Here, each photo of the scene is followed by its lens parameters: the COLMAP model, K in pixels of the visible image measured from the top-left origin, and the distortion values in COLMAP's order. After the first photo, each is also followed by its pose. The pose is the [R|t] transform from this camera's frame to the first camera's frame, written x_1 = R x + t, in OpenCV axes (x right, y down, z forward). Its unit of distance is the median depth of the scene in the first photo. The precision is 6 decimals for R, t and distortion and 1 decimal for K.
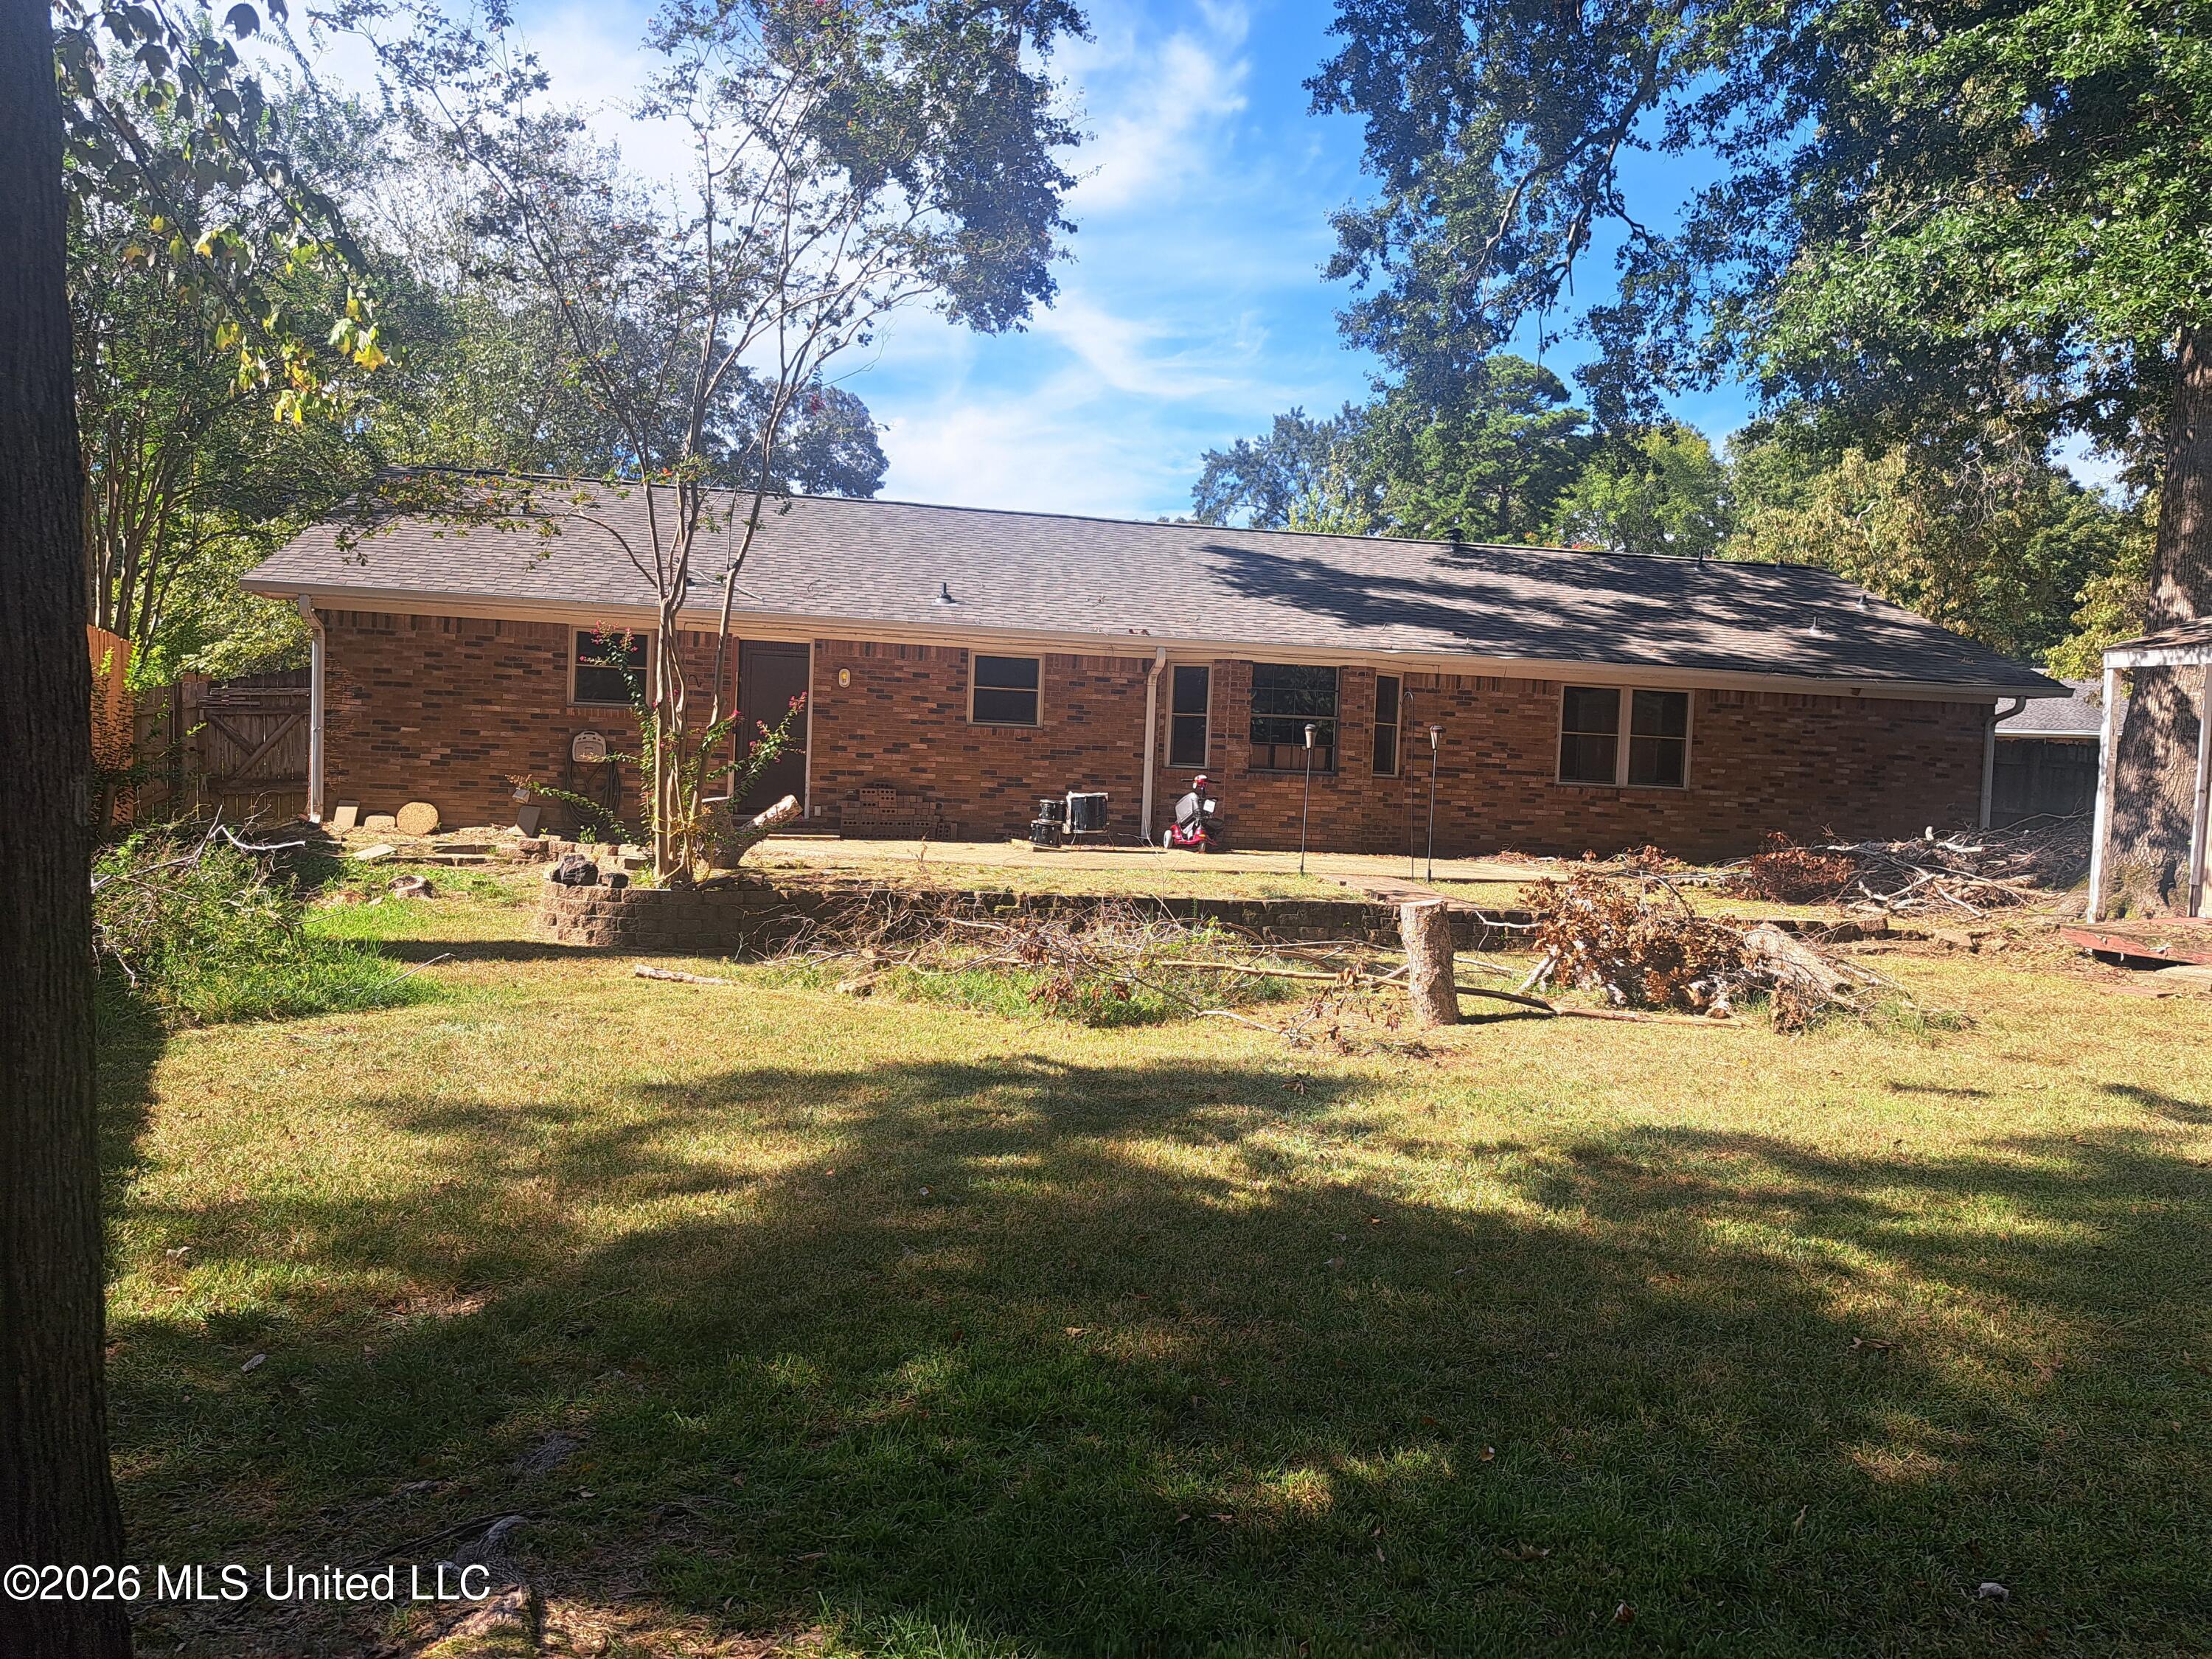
lens RADIAL K [[1673.6, 0, 1106.0], [0, 1673.6, 829.5], [0, 0, 1]] dist [0.031675, 0.001102]
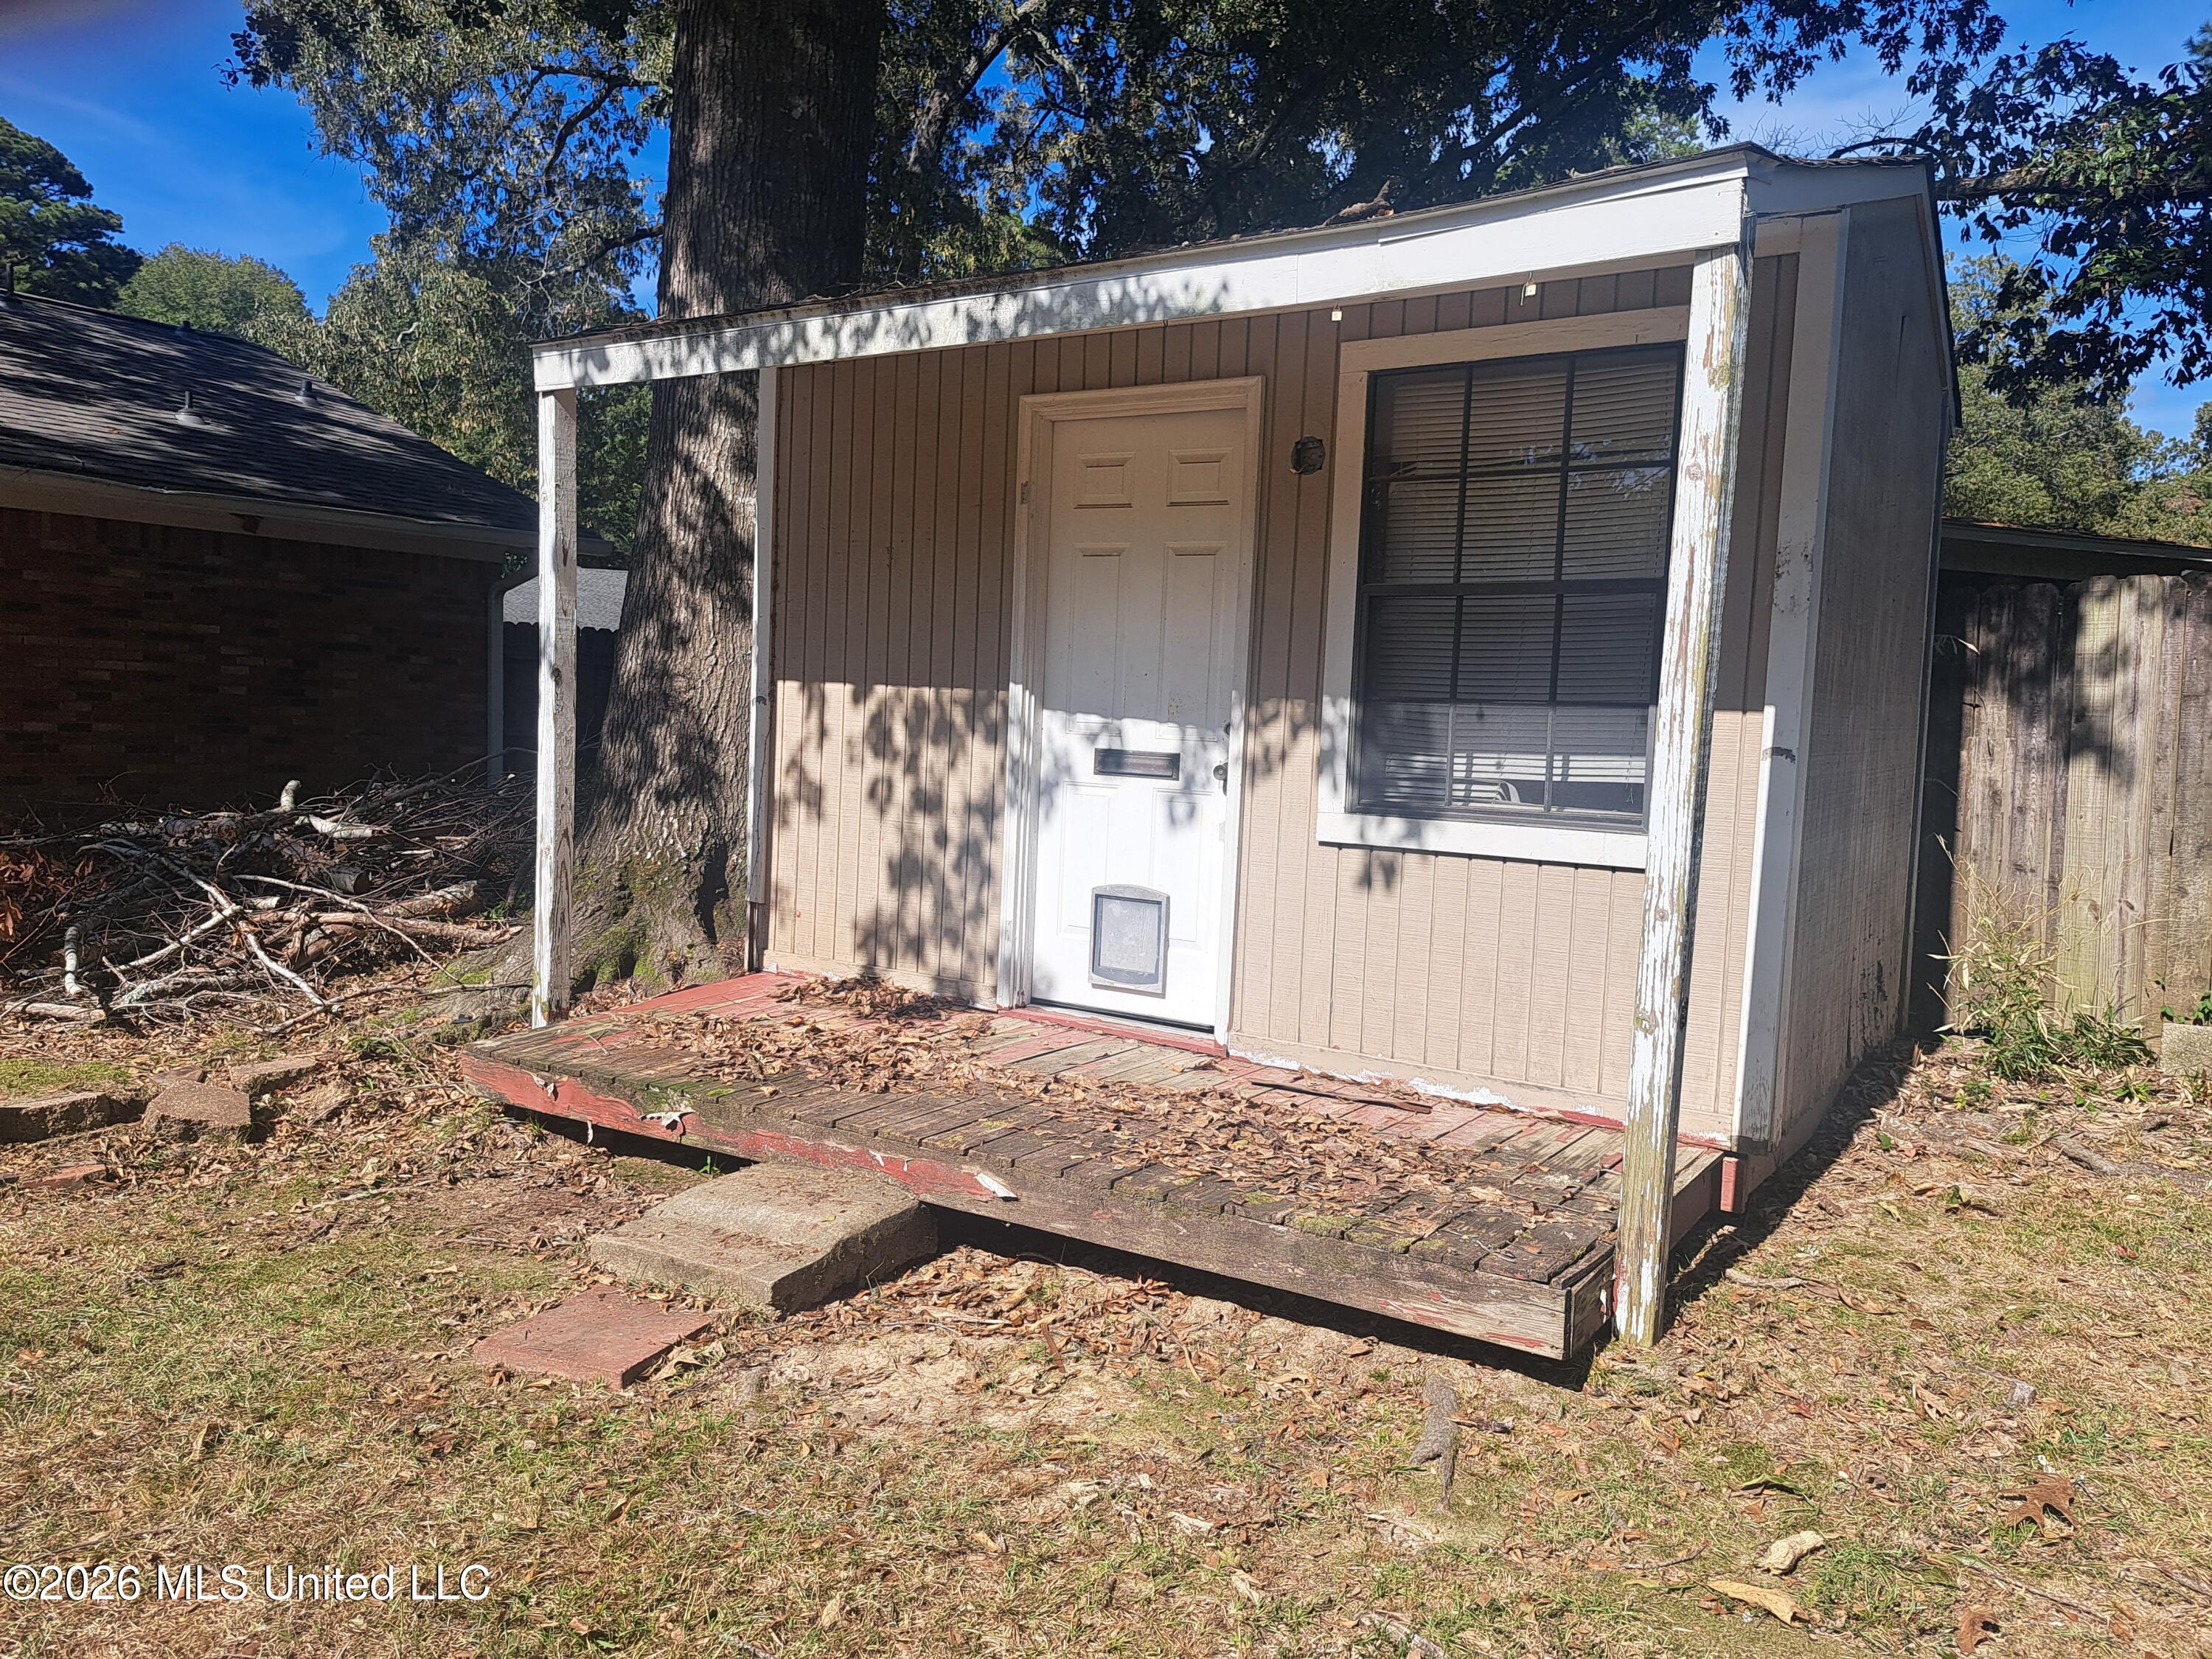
lens RADIAL K [[1573.2, 0, 1106.8], [0, 1573.2, 806.0], [0, 0, 1]] dist [0.133855, -0.209700]
pose [[0.725130, -0.063348, 0.685692, 0.399694], [0.031347, 0.997764, 0.059029, -0.015753], [-0.687898, -0.021309, 0.725494, 0.595324]]
